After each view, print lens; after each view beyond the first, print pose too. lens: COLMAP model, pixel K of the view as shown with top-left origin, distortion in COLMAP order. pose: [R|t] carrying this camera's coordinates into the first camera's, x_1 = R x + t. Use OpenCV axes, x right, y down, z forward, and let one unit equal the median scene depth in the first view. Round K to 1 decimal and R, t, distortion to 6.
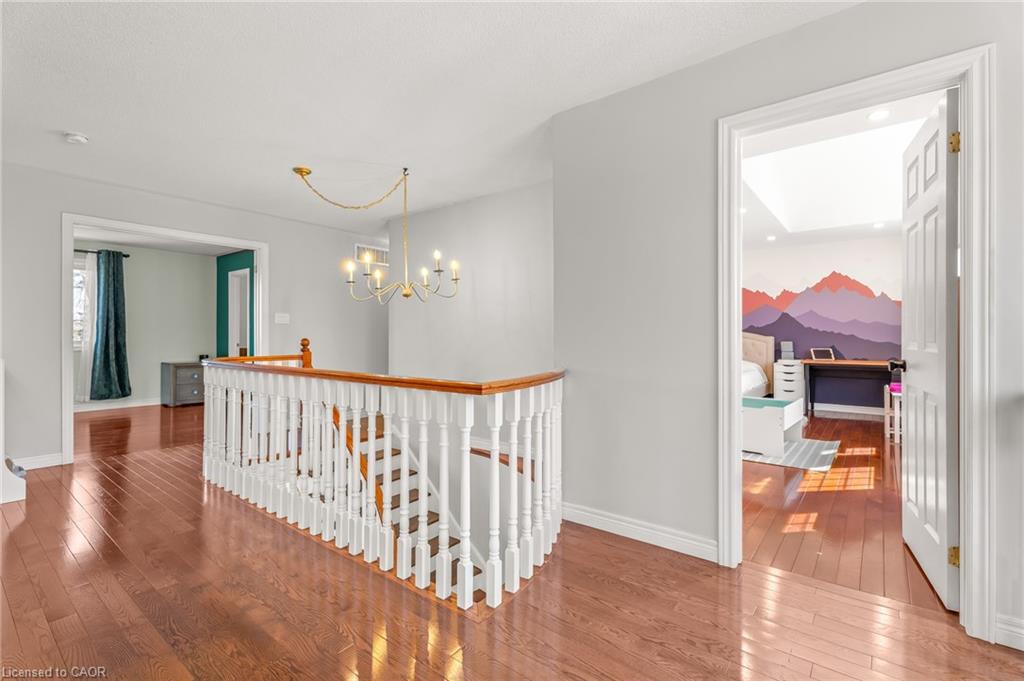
lens RADIAL K [[464.6, 0, 507.1], [0, 464.6, 336.6], [0, 0, 1]] dist [0.000389, -0.000111]
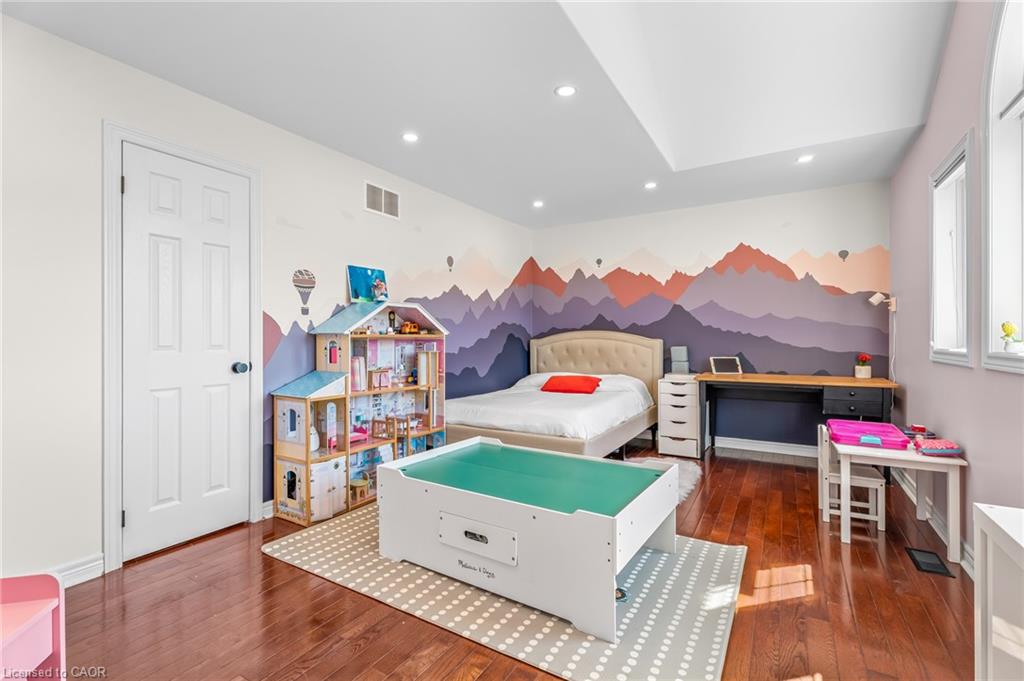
lens RADIAL K [[464.6, 0, 515.2], [0, 464.6, 339.9], [0, 0, 1]] dist [0.000389, -0.000111]
pose [[0.989203, -0.003467, 0.146507, 0.275983], [0.003198, 0.999993, 0.002071, -0.001427], [-0.146514, -0.001580, 0.989207, 0.375894]]
